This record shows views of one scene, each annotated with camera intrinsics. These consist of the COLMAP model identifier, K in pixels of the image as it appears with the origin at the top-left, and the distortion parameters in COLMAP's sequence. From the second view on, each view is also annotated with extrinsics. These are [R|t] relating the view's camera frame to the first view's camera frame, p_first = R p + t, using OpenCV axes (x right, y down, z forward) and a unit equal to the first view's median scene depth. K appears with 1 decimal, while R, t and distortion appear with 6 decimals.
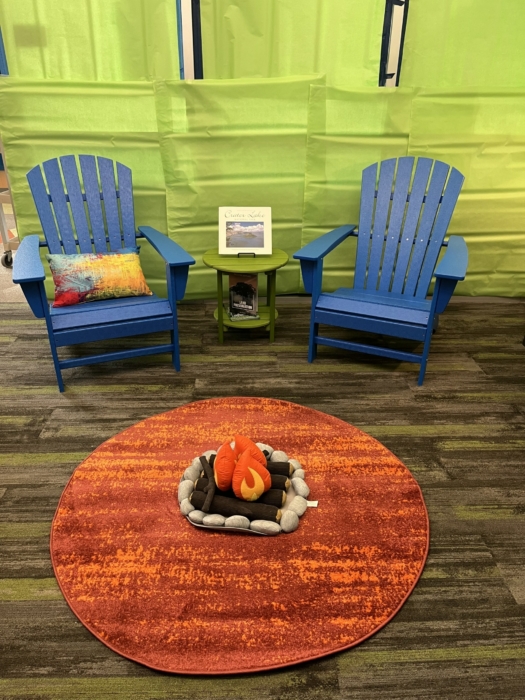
lens RADIAL K [[529.3, 0, 262.5], [0, 529.3, 350.0], [0, 0, 1]] dist [0.074337, -0.102419]
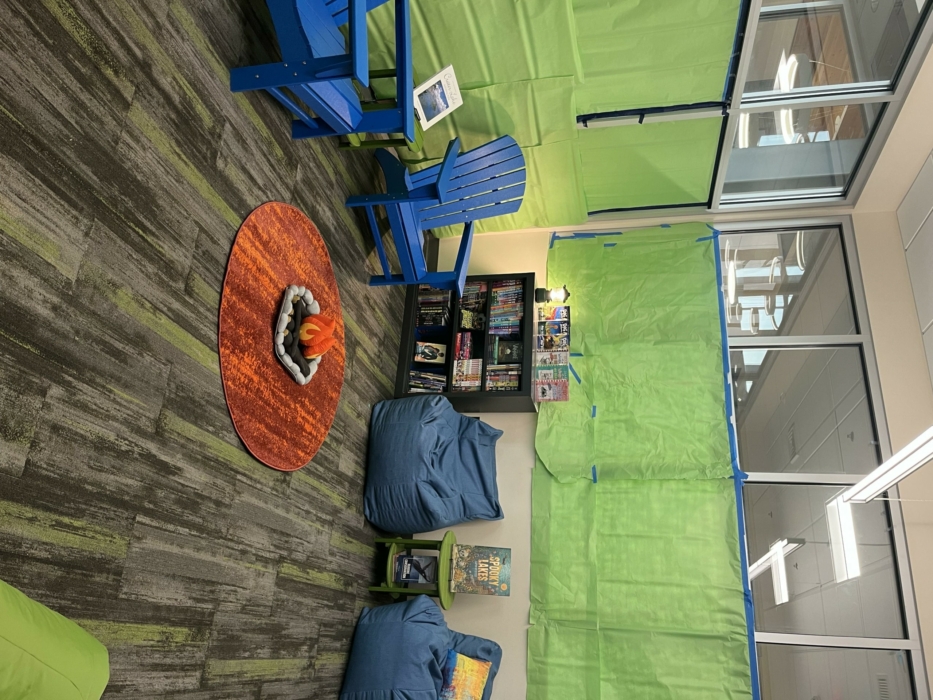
lens RADIAL K [[705.4, 0, 466.5], [0, 705.4, 350.0], [0, 0, 1]] dist [0.074337, -0.102419]
pose [[0.211837, 0.427023, 0.879077, -1.824594], [-0.903174, 0.429177, 0.009165, -0.154799], [-0.373366, -0.795901, 0.476592, -0.060964]]
